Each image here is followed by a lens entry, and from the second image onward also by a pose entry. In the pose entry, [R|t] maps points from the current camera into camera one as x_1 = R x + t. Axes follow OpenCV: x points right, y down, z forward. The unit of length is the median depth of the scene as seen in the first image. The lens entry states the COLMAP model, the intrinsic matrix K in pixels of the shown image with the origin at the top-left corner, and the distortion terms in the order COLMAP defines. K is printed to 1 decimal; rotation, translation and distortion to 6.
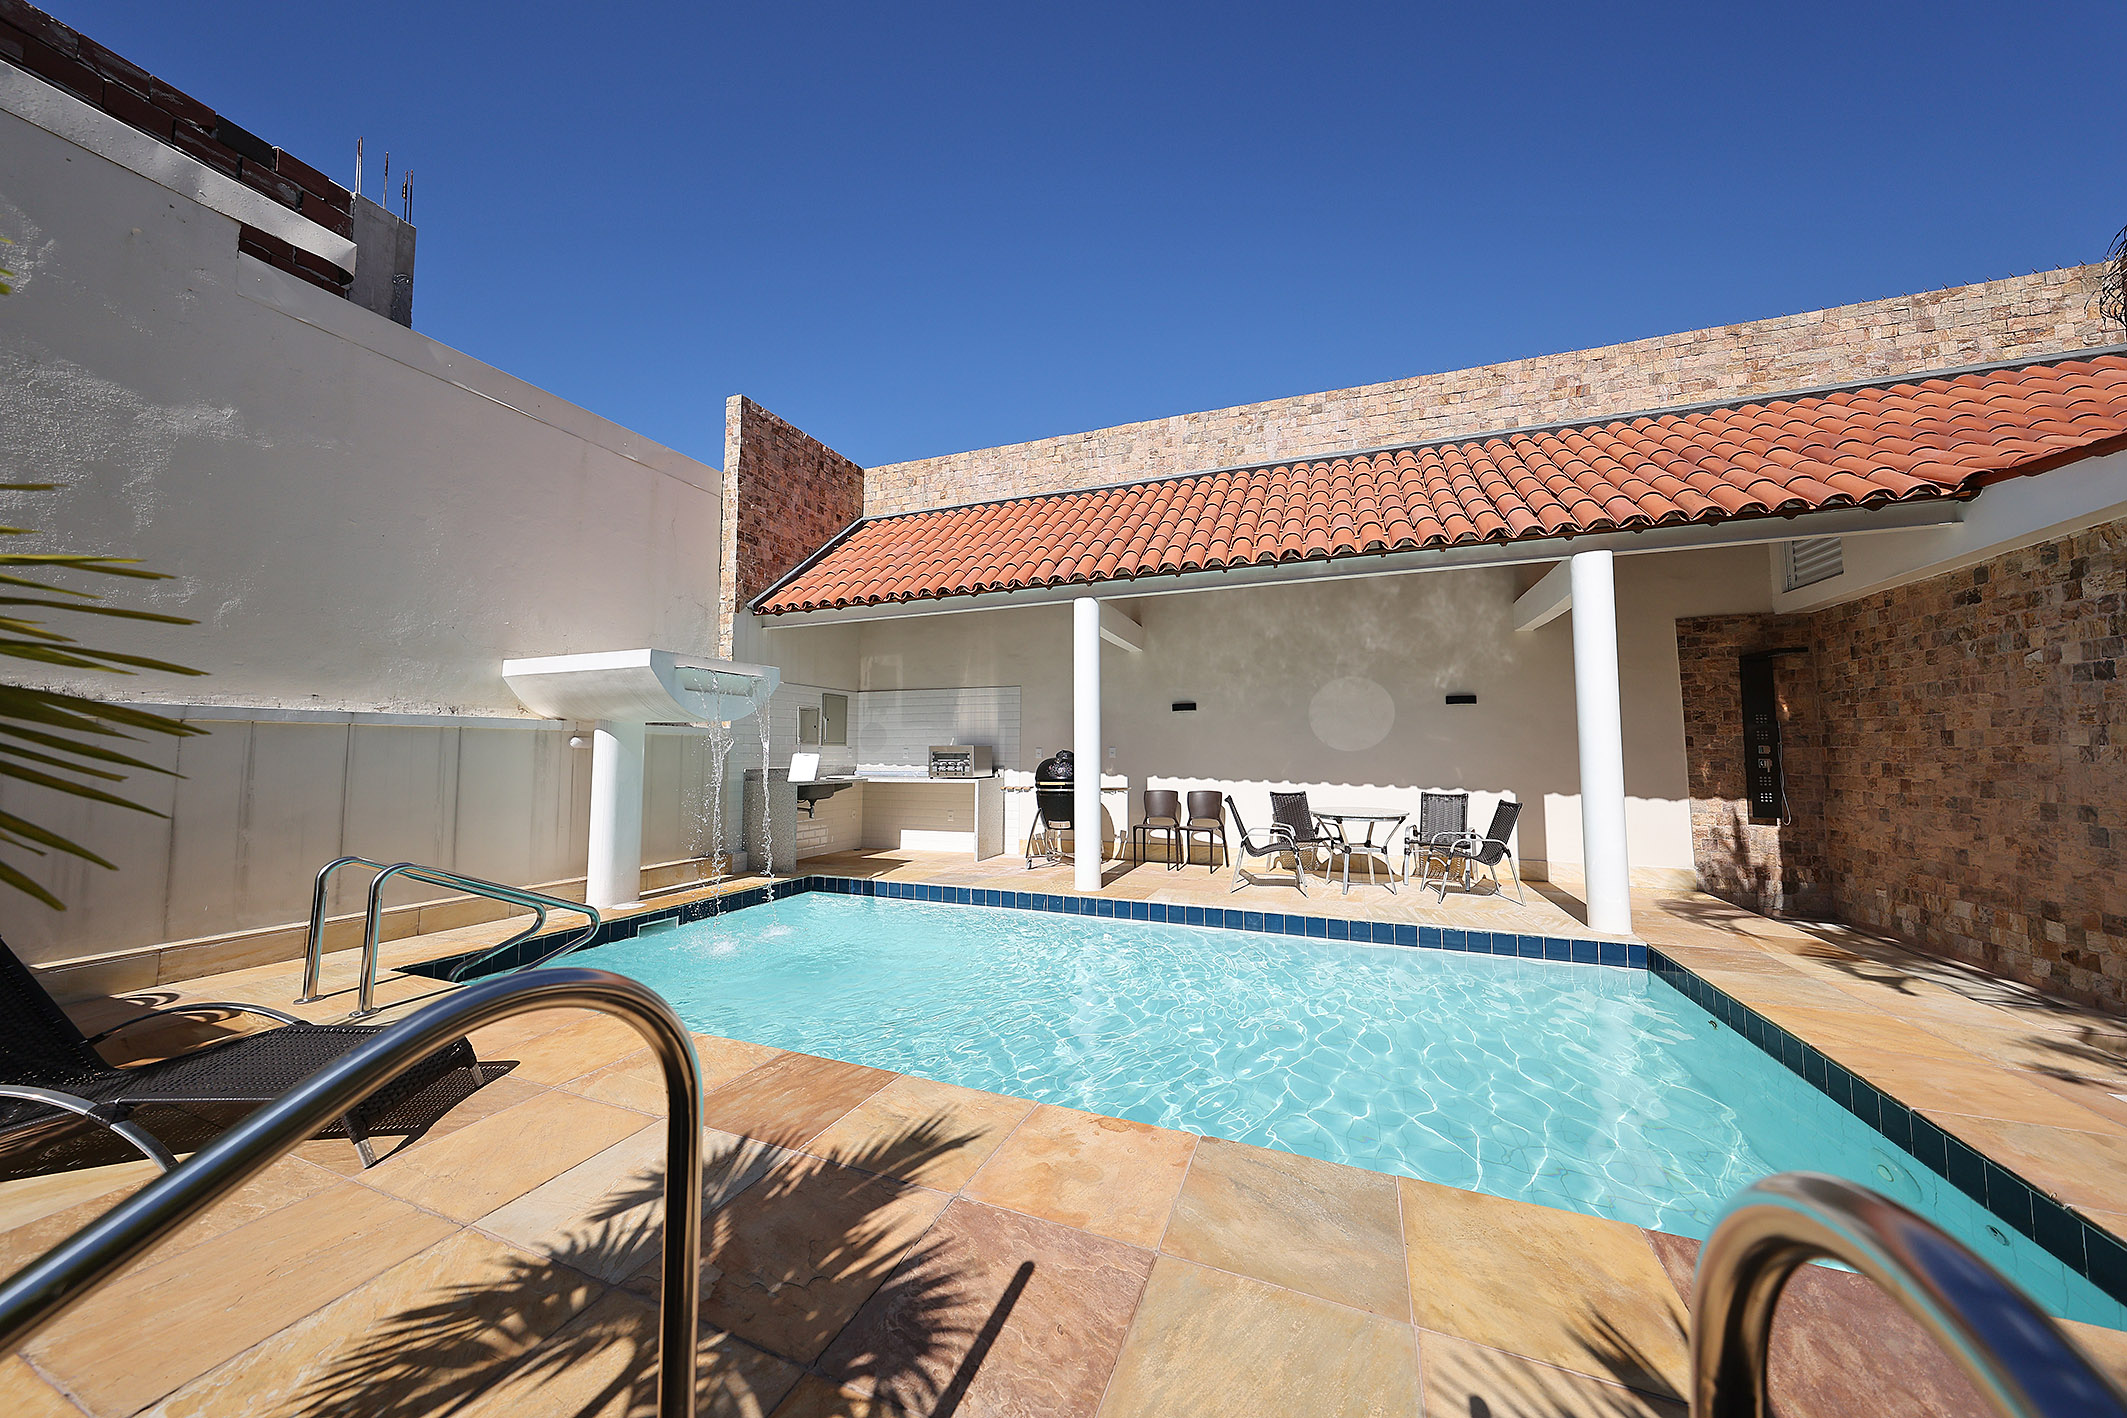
lens RADIAL K [[730.6, 0, 1065.3], [0, 730.6, 707.9], [0, 0, 1]] dist [0.001491, 0.000128]
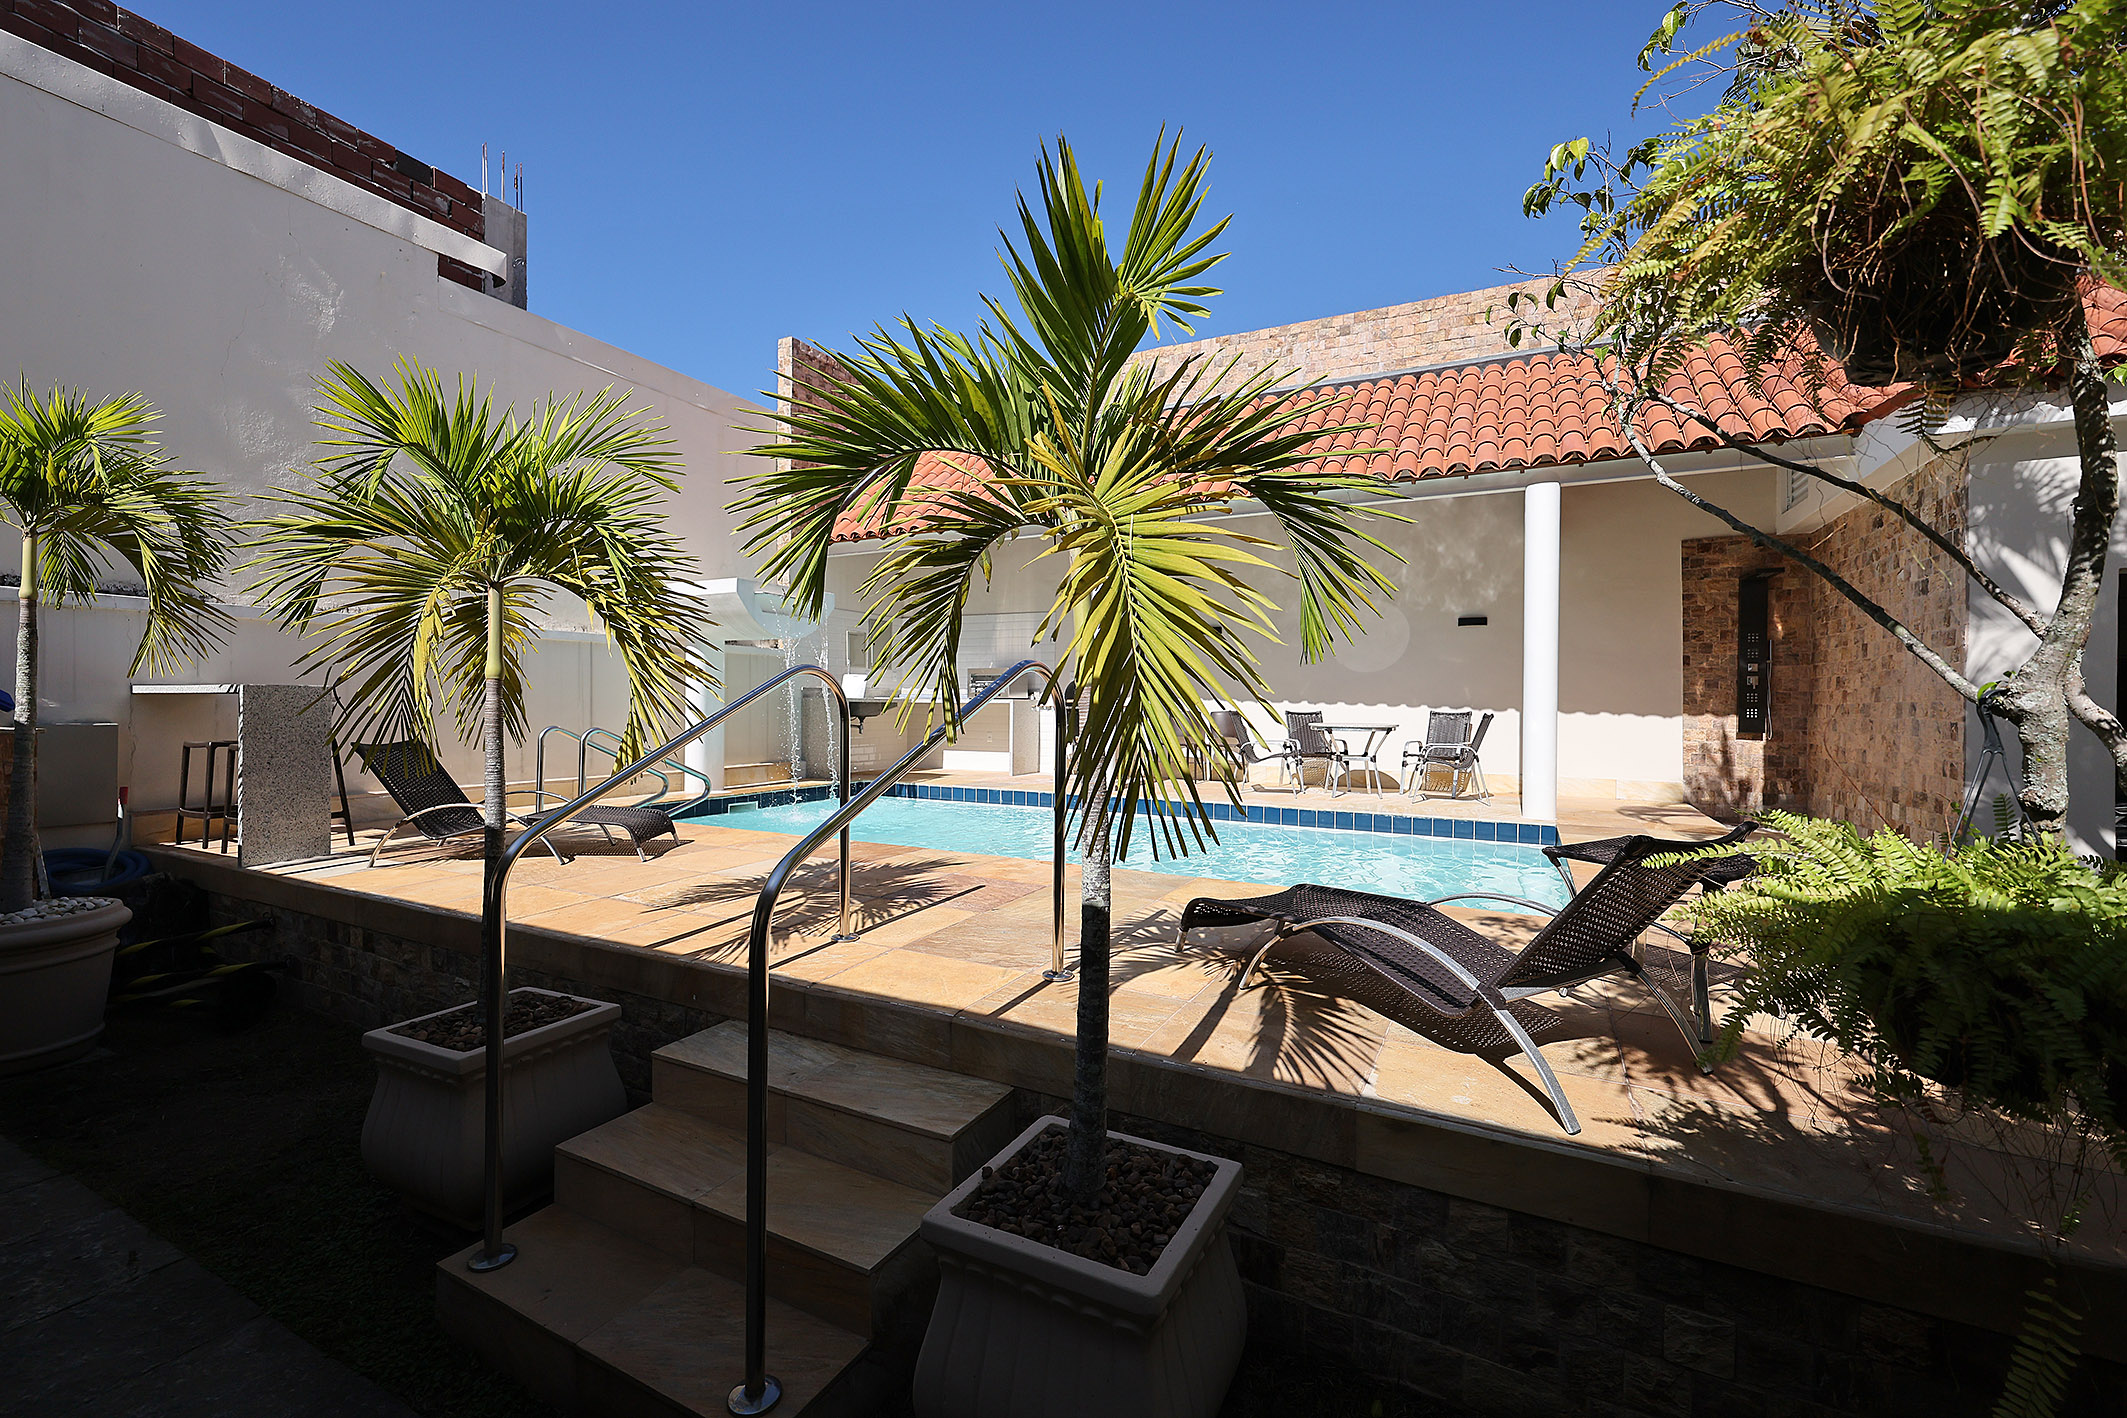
lens RADIAL K [[926.7, 0, 1056.9], [0, 926.7, 718.1], [0, 0, 1]] dist [0.003921, -0.000426]
pose [[0.993430, 0.009604, -0.114036, 0.112333], [-0.001099, 0.997227, 0.074415, 0.028395], [0.114434, -0.073801, 0.990686, -0.376065]]
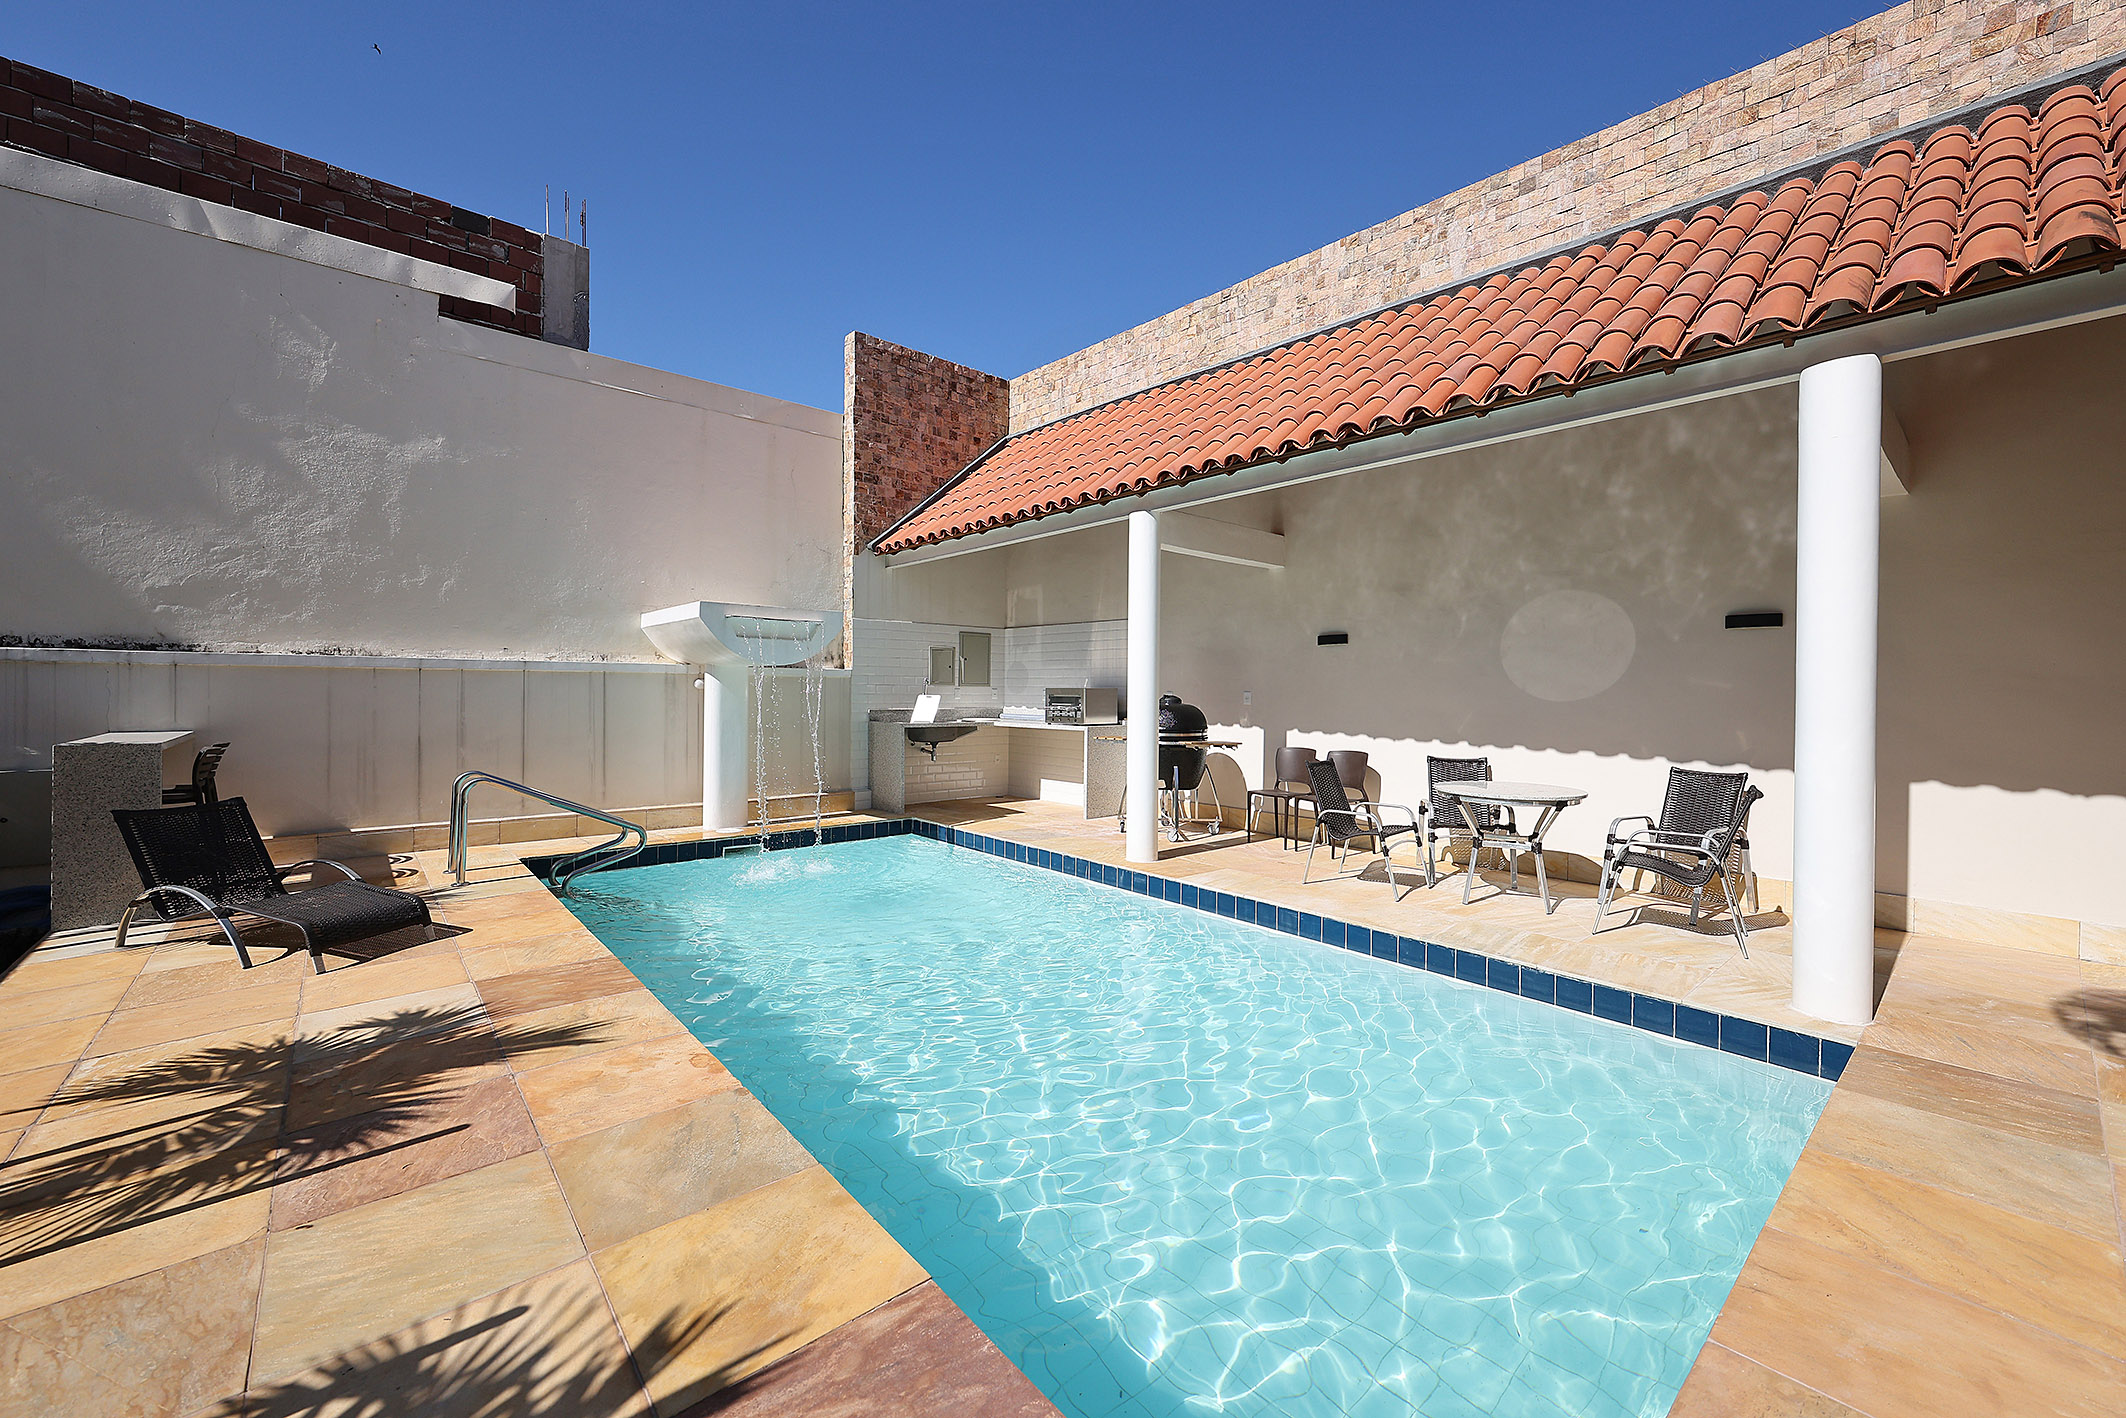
lens RADIAL K [[873.2, 0, 1021.8], [0, 873.2, 698.3], [0, 0, 1]] dist [0.002618, -0.000020]
pose [[0.870745, 0.013448, -0.491550, 0.375352], [0.021537, 0.997624, 0.065445, -0.007405], [0.491262, -0.067573, 0.868387, 0.059818]]
